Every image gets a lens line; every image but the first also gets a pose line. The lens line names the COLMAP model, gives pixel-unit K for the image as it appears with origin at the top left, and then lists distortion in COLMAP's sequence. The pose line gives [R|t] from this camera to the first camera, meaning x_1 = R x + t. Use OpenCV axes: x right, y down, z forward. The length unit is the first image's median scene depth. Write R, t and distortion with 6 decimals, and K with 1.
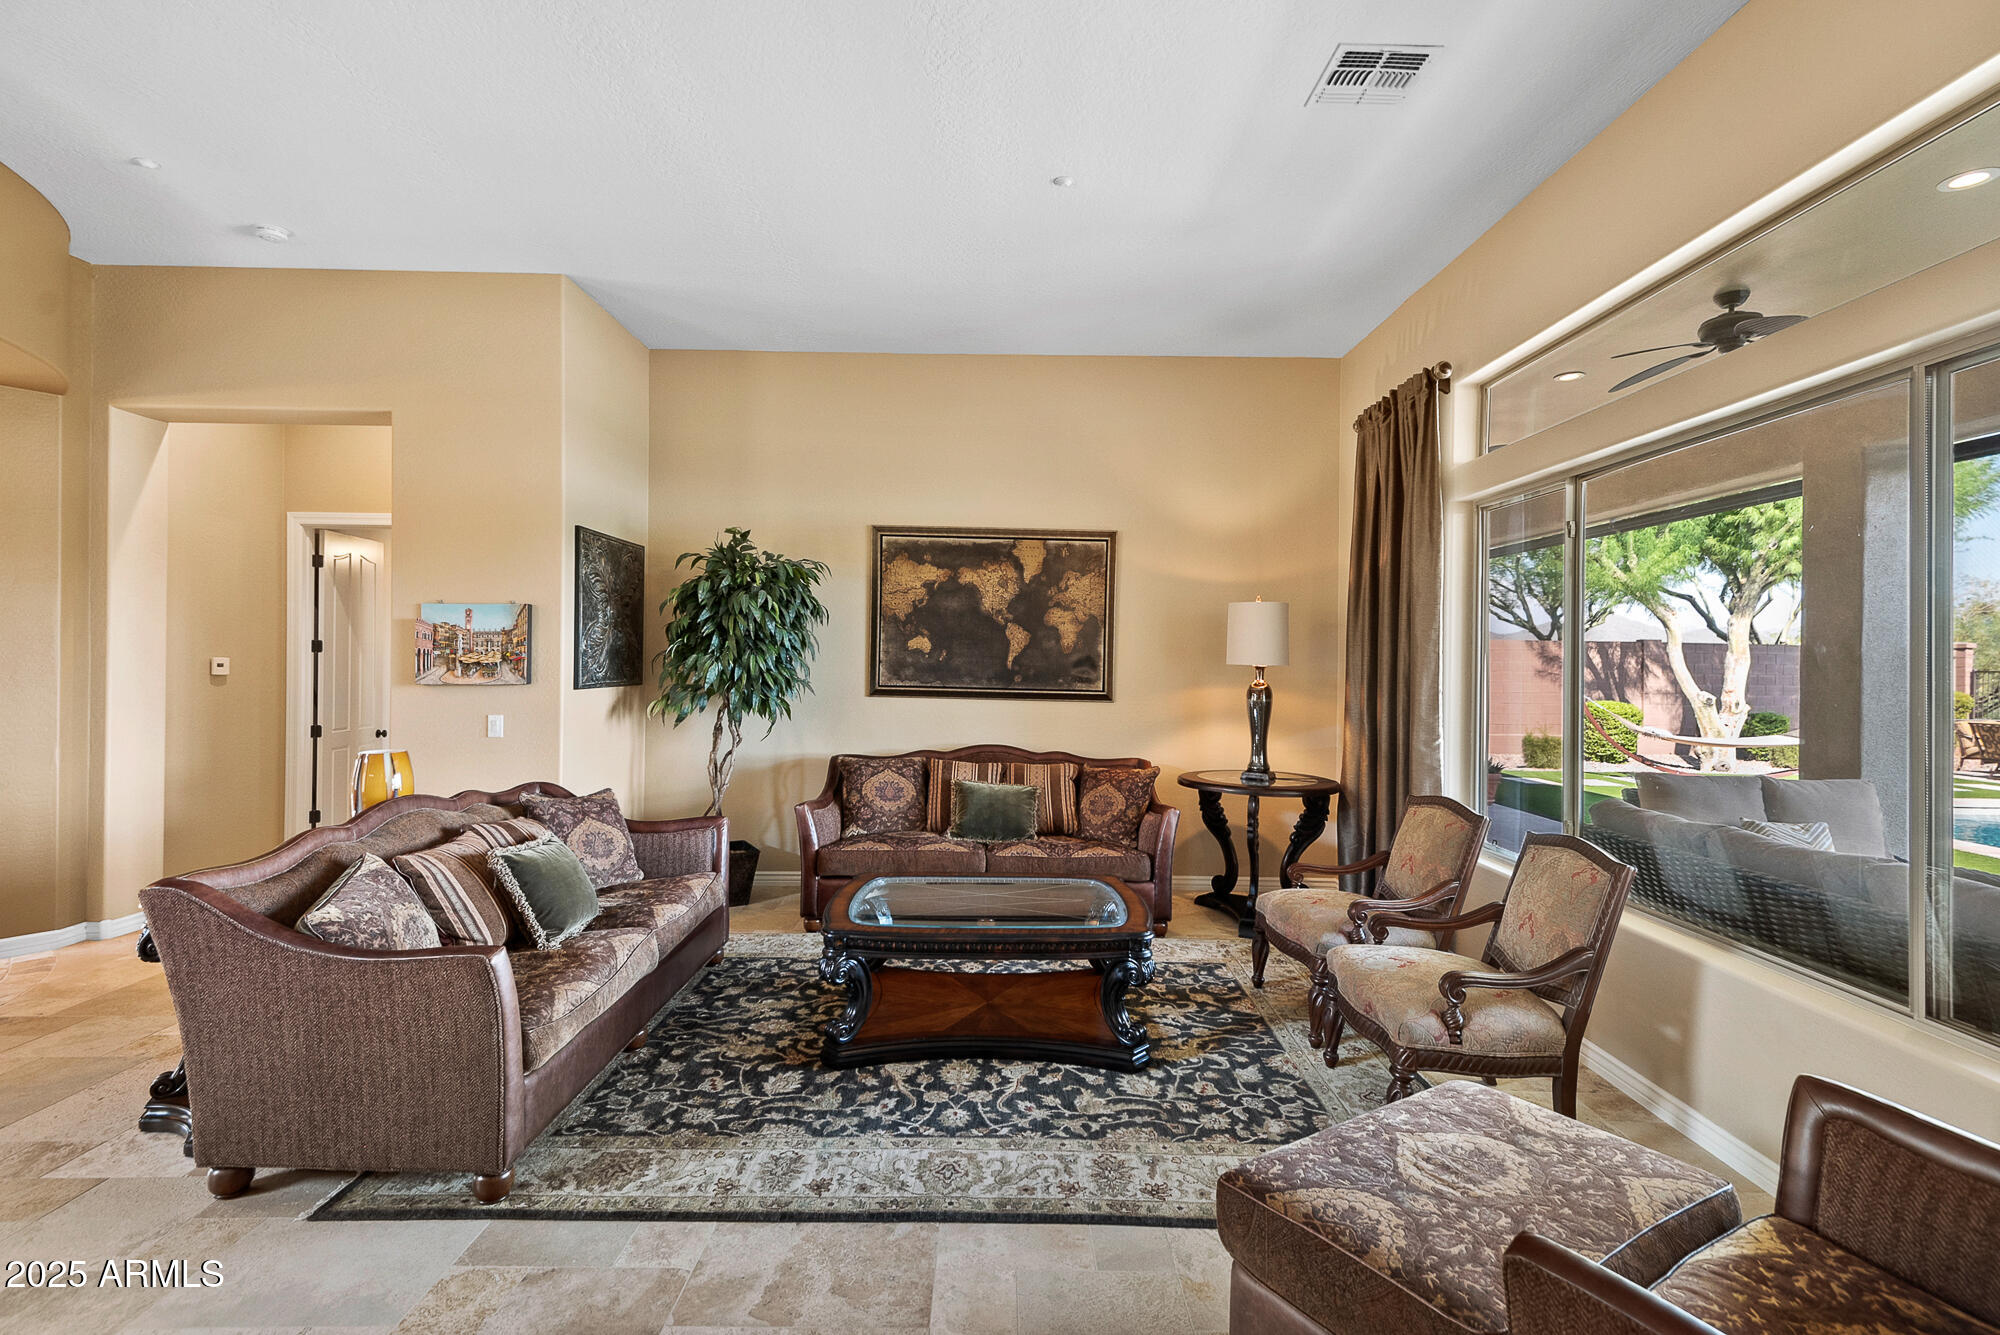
lens RADIAL K [[904.0, 0, 997.0], [0, 904.0, 653.5], [0, 0, 1]] dist [0.014990, -0.007022]
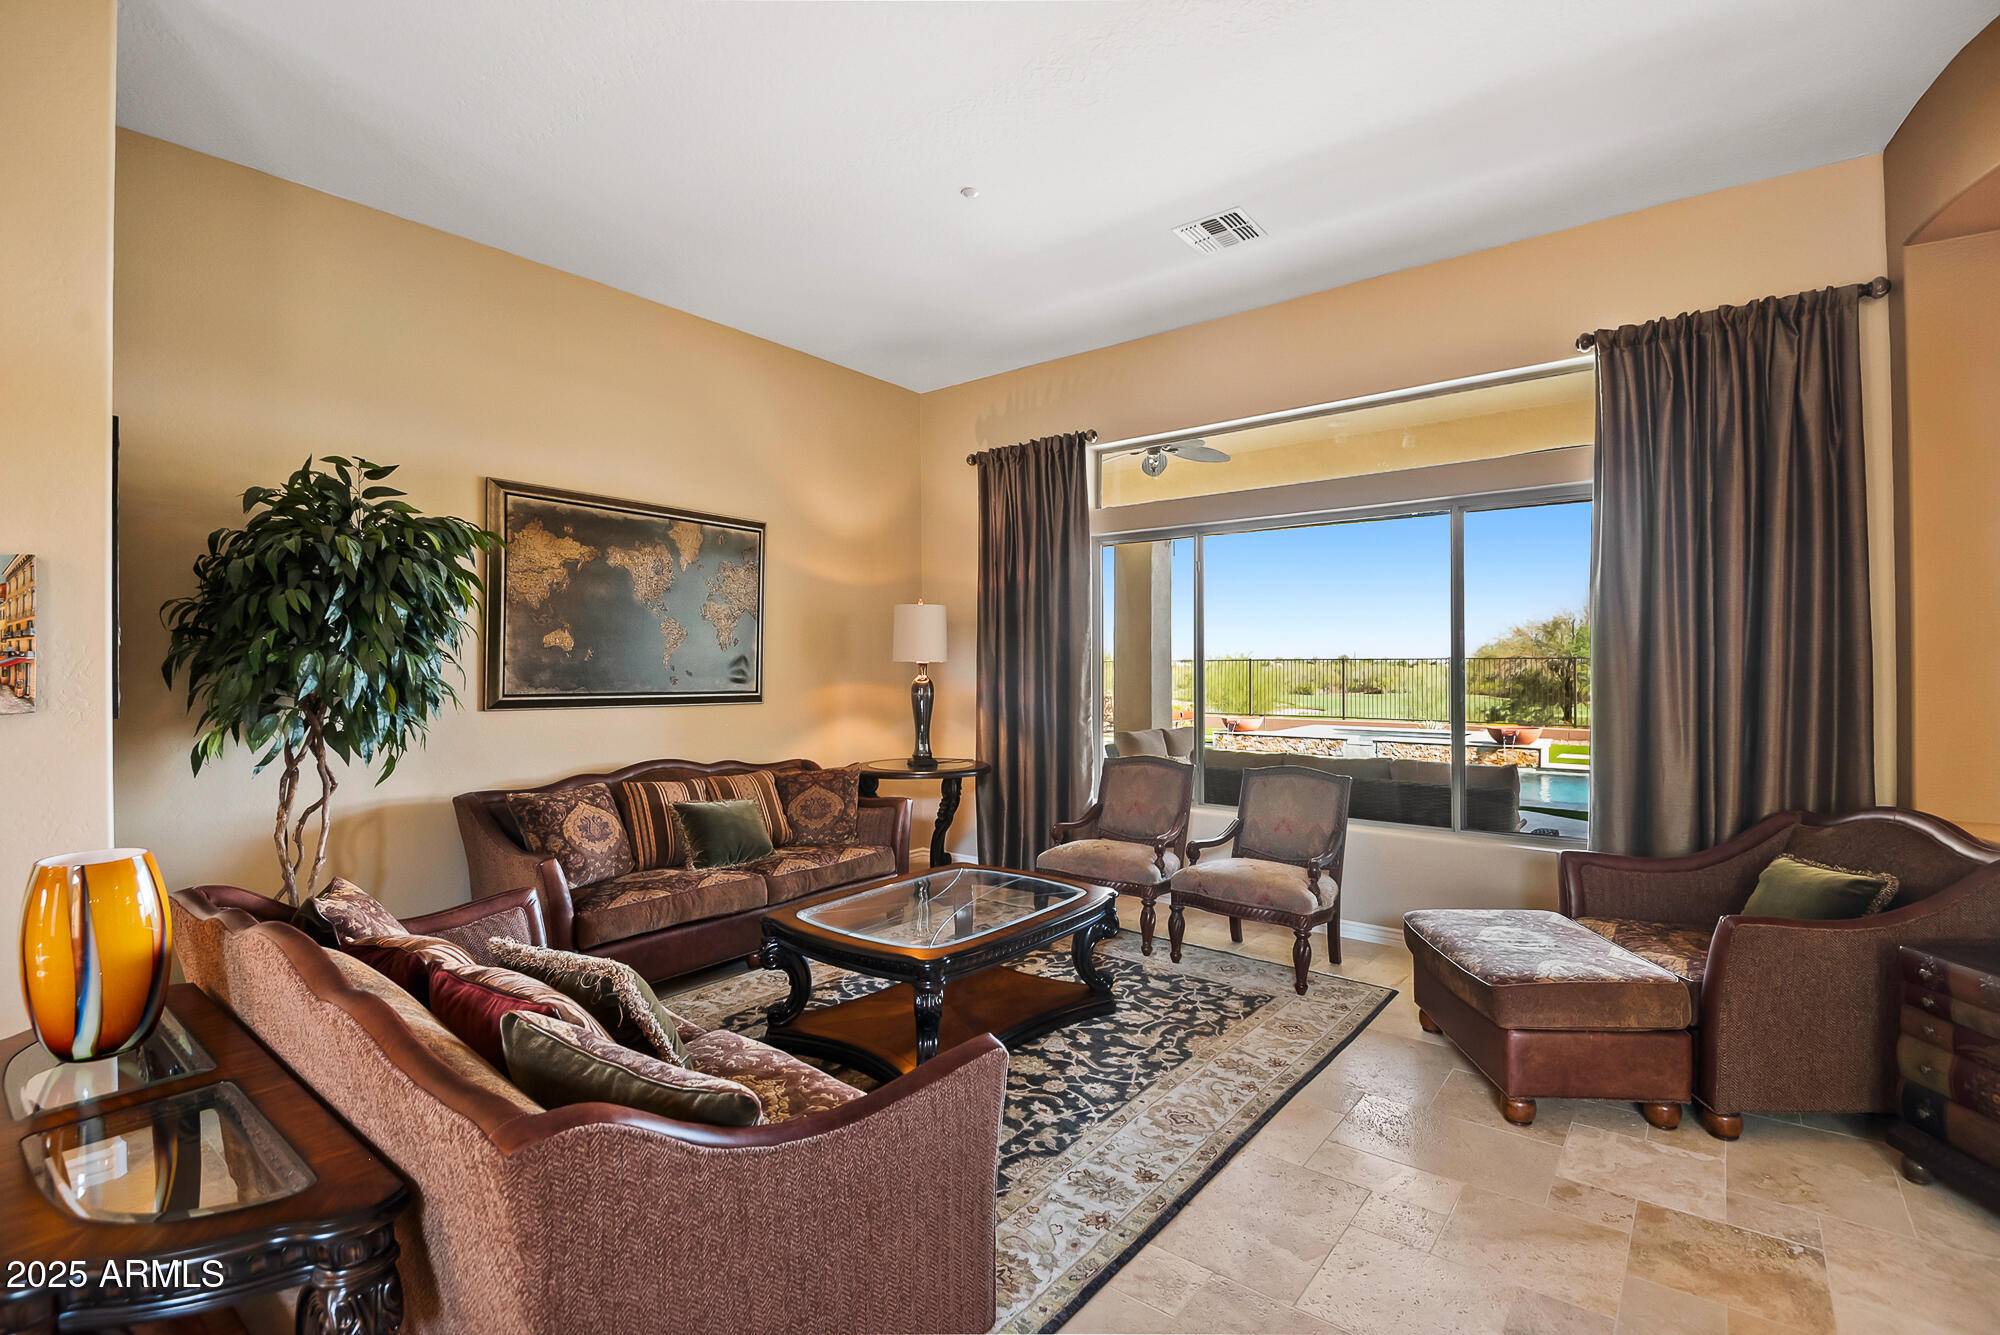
lens RADIAL K [[904.0, 0, 1016.0], [0, 904.0, 656.0], [0, 0, 1]] dist [0.014990, -0.007022]
pose [[0.622645, -0.006724, 0.782476, -0.614953], [0.003171, 0.999977, 0.006070, -0.000092], [-0.782498, -0.001298, 0.622652, 0.277858]]
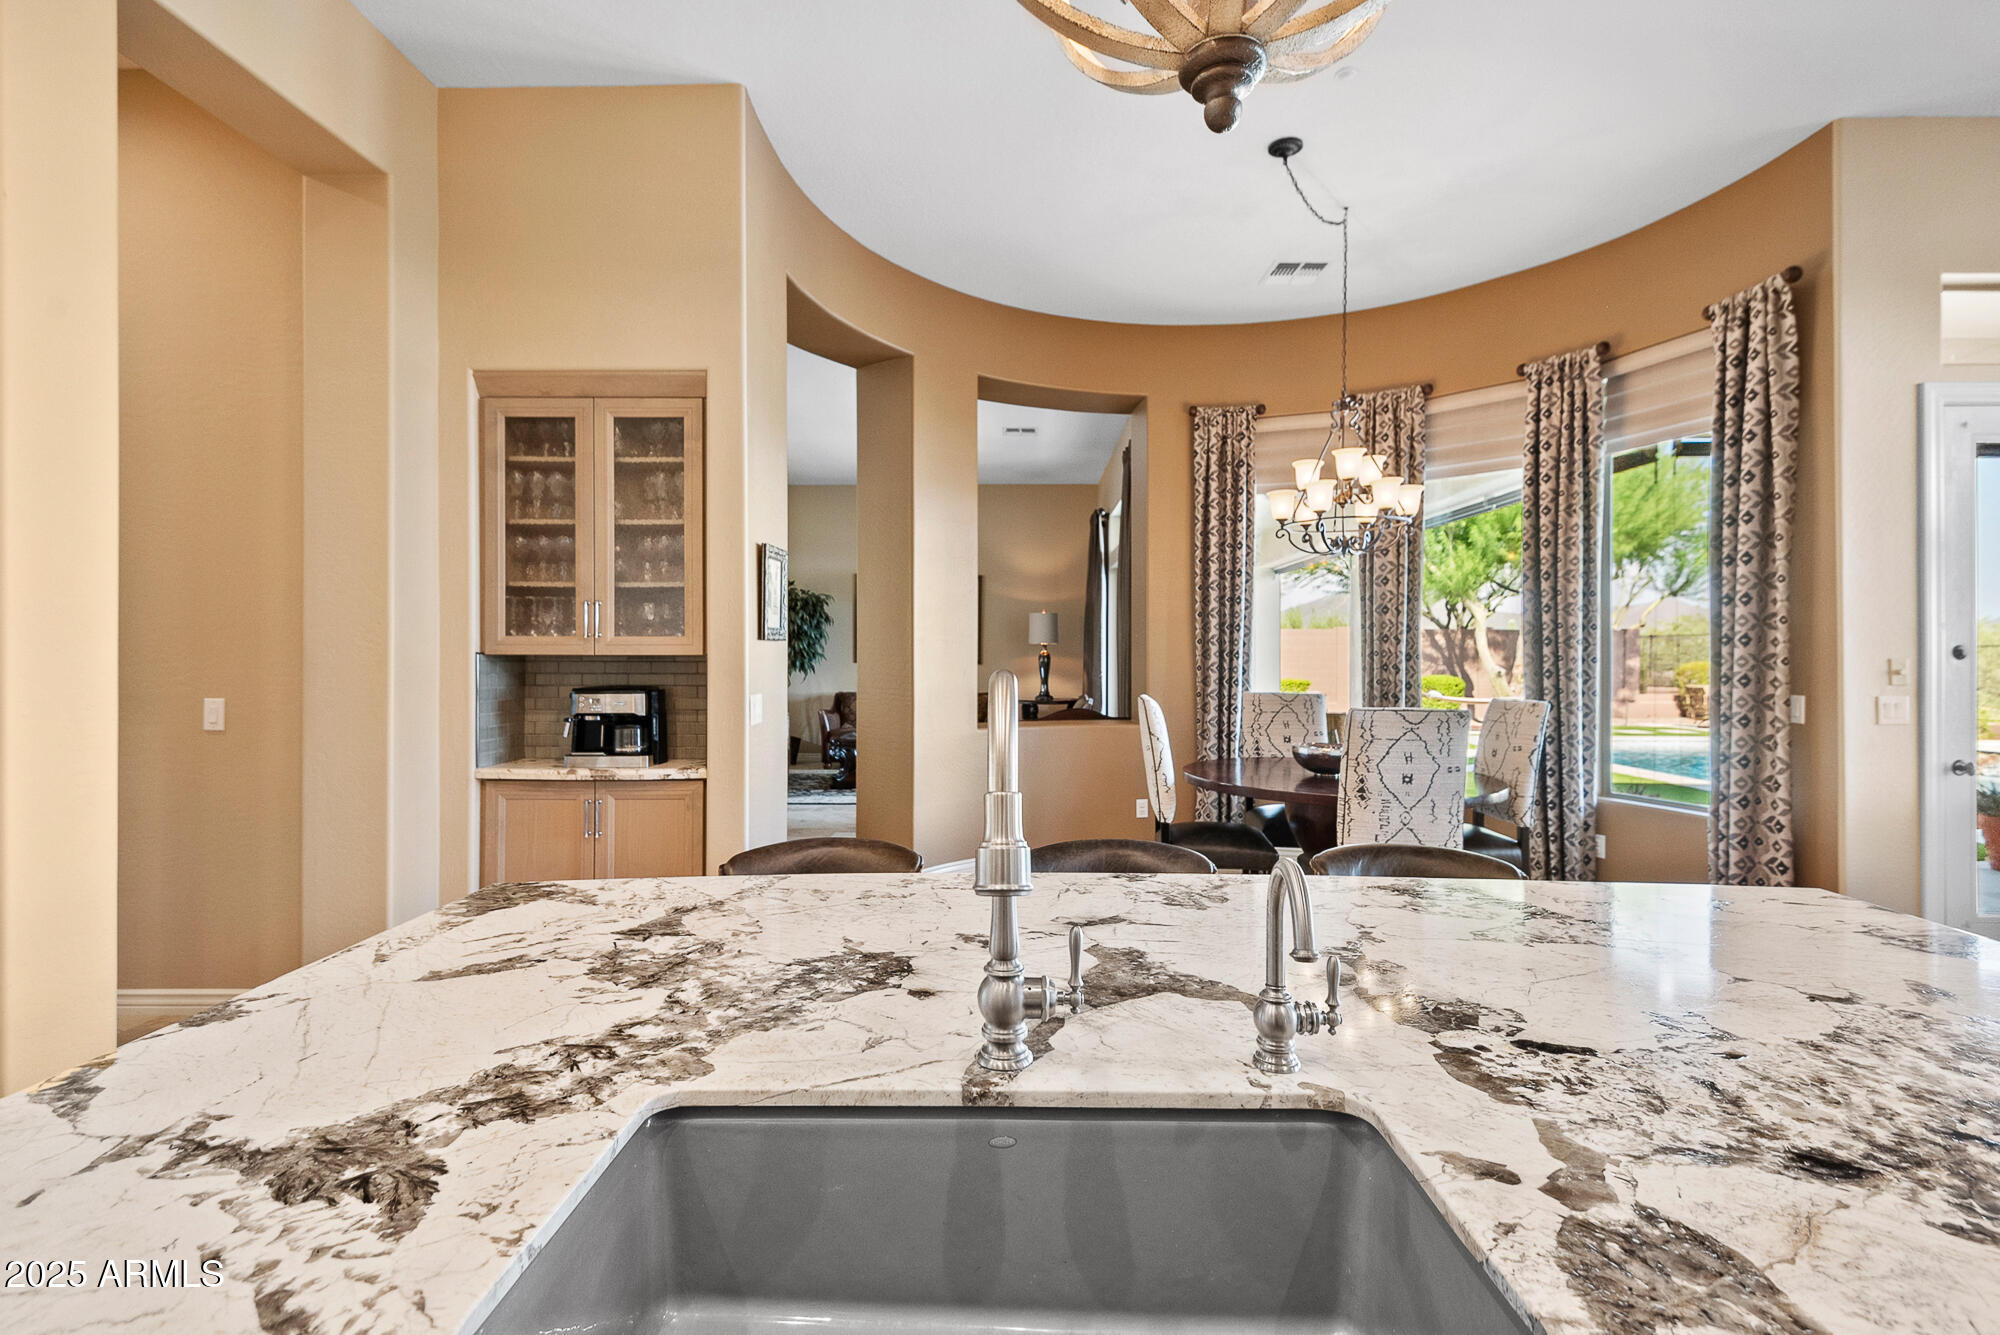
lens RADIAL K [[931.3, 0, 1002.1], [0, 931.3, 657.4], [0, 0, 1]] dist [-0.001962, -0.000179]
pose [[0.999868, -0.008914, -0.013565, 0.274435], [0.009029, 0.999923, 0.008490, 0.029554], [0.013488, -0.008611, 0.999872, -1.353169]]
